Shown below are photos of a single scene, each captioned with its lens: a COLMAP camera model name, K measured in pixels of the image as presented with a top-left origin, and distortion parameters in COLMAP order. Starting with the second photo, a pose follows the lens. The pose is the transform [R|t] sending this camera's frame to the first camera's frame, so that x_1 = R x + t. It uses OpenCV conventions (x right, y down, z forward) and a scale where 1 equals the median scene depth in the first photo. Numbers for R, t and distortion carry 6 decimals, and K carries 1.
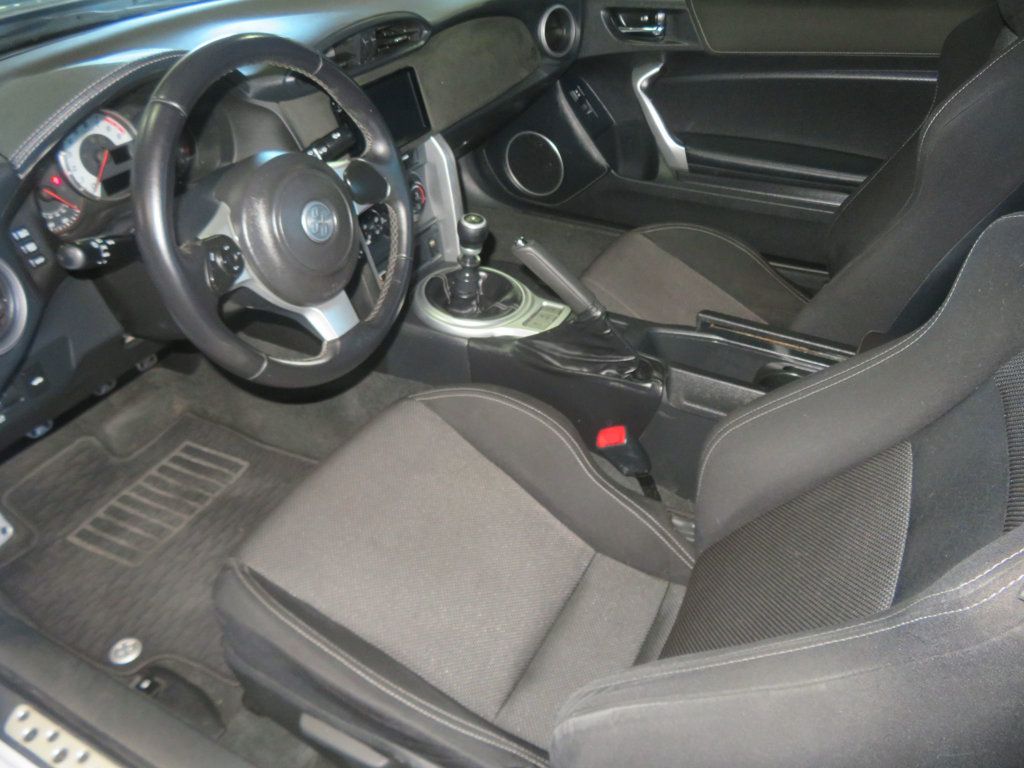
lens RADIAL K [[762.0, 0, 512.0], [0, 762.0, 384.0], [0, 0, 1]] dist [-0.031637, 0.006000]
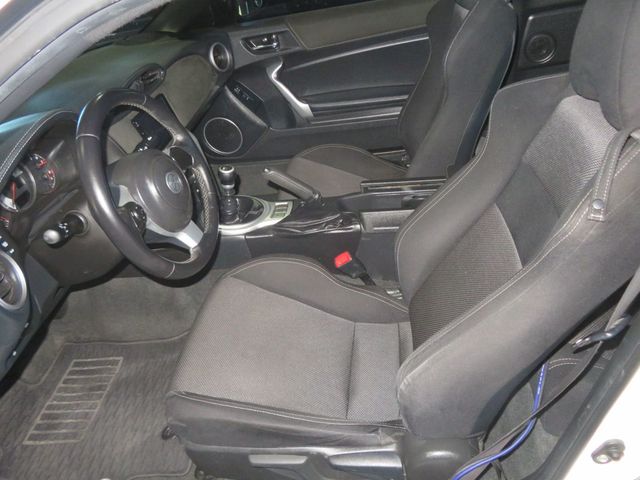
lens RADIAL K [[491.9, 0, 320.0], [0, 491.9, 240.0], [0, 0, 1]] dist [-0.019217, -0.005748]
pose [[0.921689, -0.300842, 0.244917, -0.185846], [0.315676, 0.948594, -0.022776, 0.033608], [-0.225475, 0.098306, 0.969277, -0.125542]]
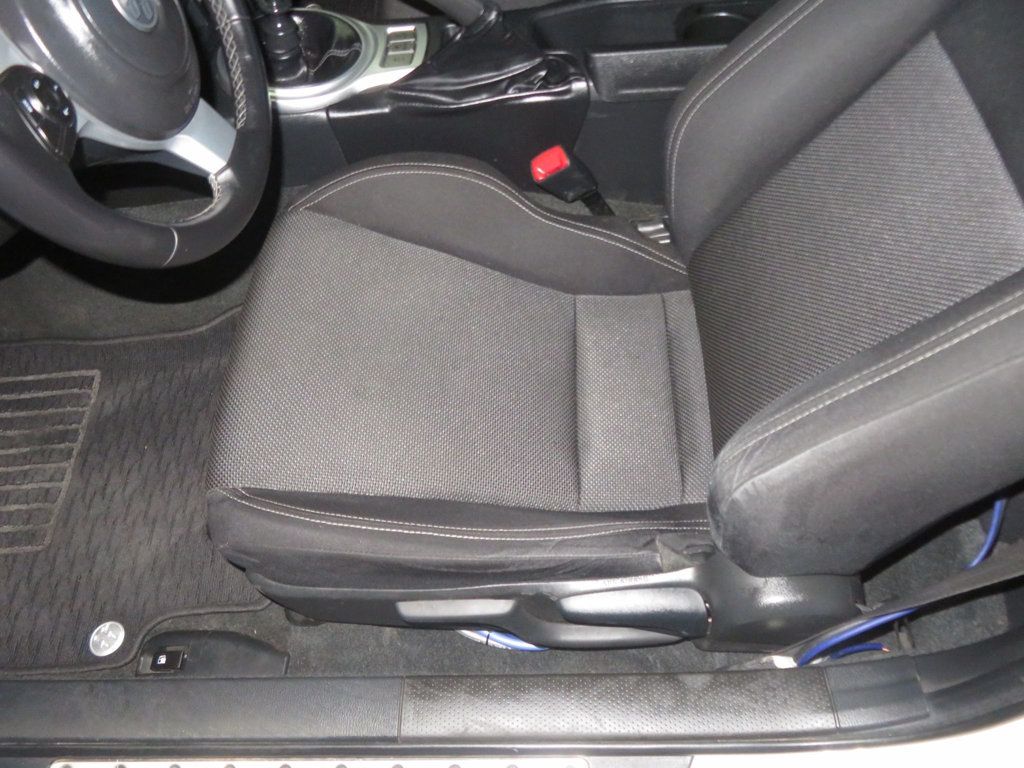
lens RADIAL K [[793.7, 0, 512.0], [0, 793.7, 384.0], [0, 0, 1]] dist [-0.010727, 0.009254]
pose [[0.887318, -0.418902, 0.192843, -0.169247], [0.332992, 0.871298, 0.360495, -0.045736], [-0.319036, -0.255658, 0.912609, 0.147069]]
